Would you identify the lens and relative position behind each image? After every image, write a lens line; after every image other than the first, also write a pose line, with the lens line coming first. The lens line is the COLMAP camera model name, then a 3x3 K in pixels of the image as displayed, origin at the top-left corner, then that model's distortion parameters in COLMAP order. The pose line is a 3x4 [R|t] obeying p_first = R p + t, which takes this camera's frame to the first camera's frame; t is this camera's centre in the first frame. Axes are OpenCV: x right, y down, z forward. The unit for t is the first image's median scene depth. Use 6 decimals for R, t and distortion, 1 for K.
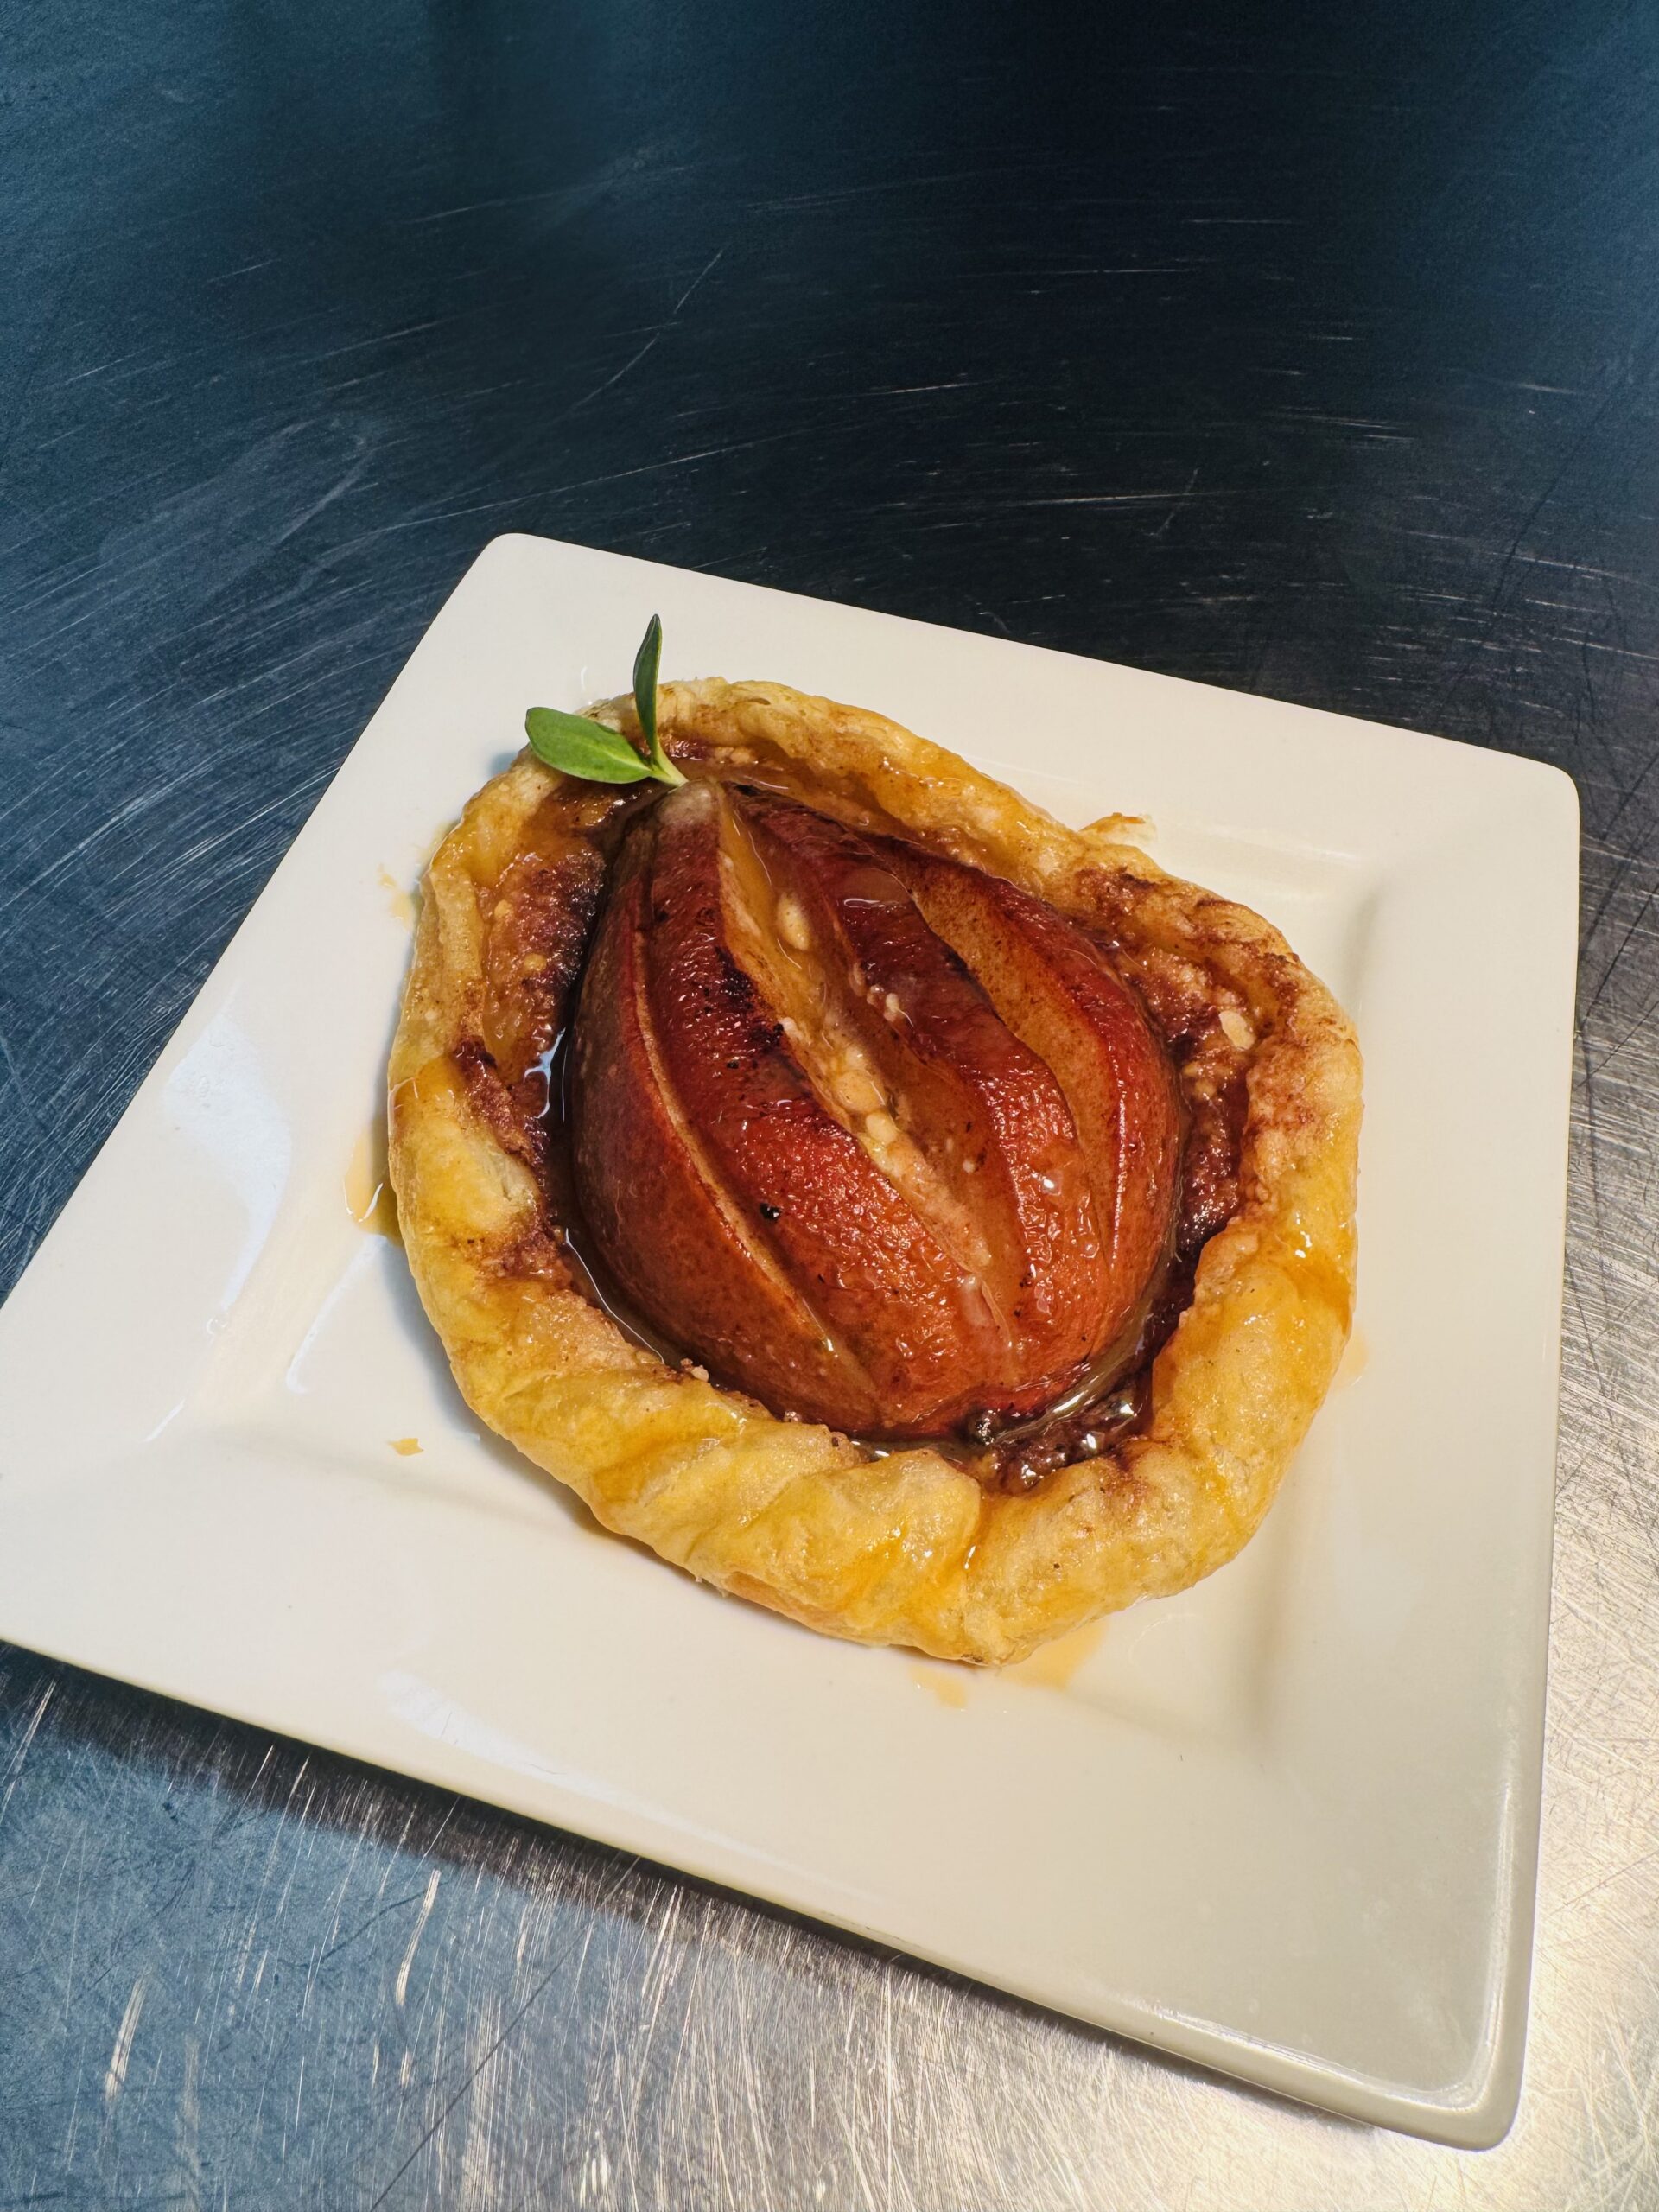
lens RADIAL K [[1573.8, 0, 812.0], [0, 1573.8, 1114.9], [0, 0, 1]] dist [-0.011092, -0.007148]
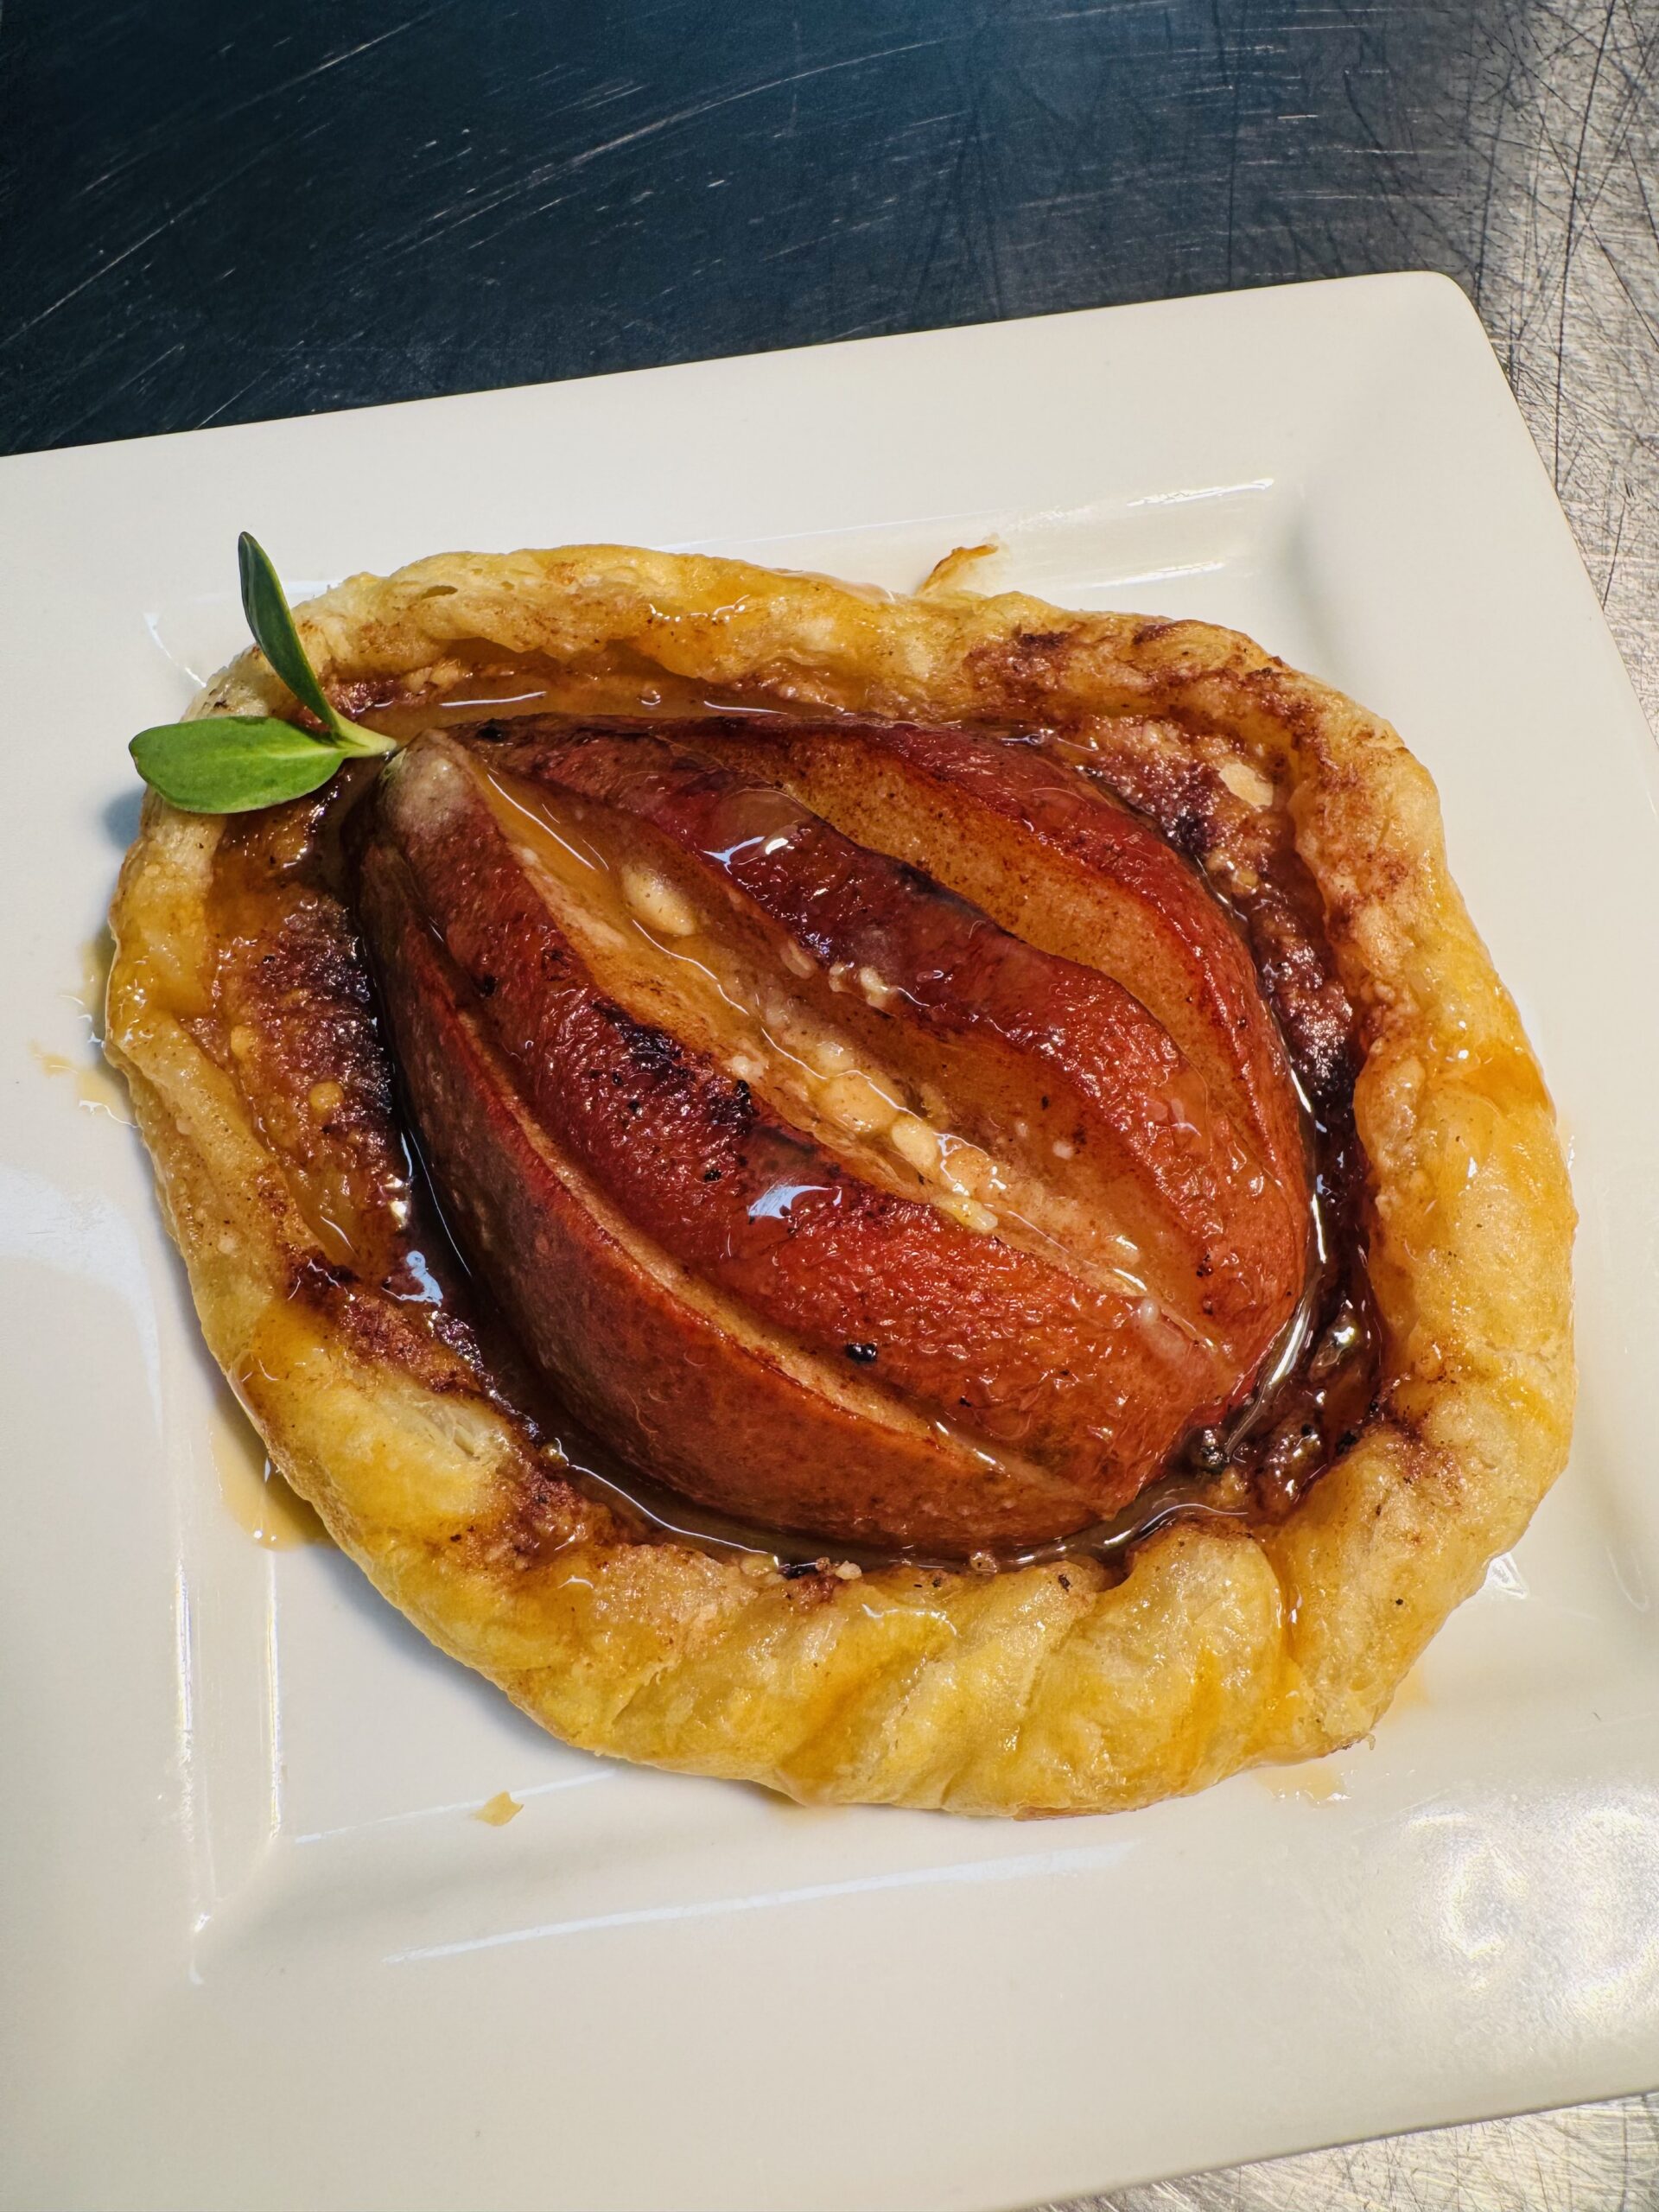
lens RADIAL K [[1573.8, 0, 847.8], [0, 1573.8, 1085.8], [0, 0, 1]] dist [-0.011092, -0.007148]
pose [[0.894670, -0.426059, 0.134310, -0.066758], [0.390677, 0.892024, 0.227298, -0.180548], [-0.216650, -0.150885, 0.964519, 0.308935]]
